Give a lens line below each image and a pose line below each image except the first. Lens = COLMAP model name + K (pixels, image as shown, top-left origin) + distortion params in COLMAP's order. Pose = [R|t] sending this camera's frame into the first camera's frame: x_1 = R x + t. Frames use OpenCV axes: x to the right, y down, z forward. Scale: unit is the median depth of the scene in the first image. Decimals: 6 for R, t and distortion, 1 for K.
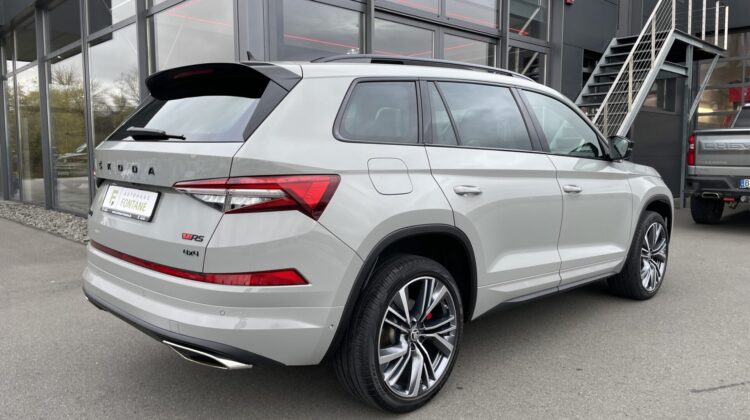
lens RADIAL K [[586.6, 0, 369.8], [0, 586.6, 203.8], [0, 0, 1]] dist [0.043023, -0.037238]
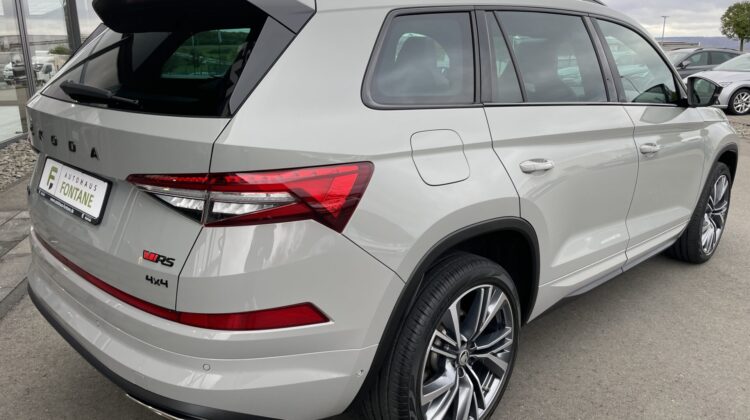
lens RADIAL K [[586.6, 0, 382.5], [0, 586.6, 209.1], [0, 0, 1]] dist [0.043023, -0.037238]
pose [[0.999711, 0.005885, 0.023311, -0.050916], [-0.009485, 0.987477, 0.157479, -0.094668], [-0.022092, -0.157654, 0.987247, 0.288353]]
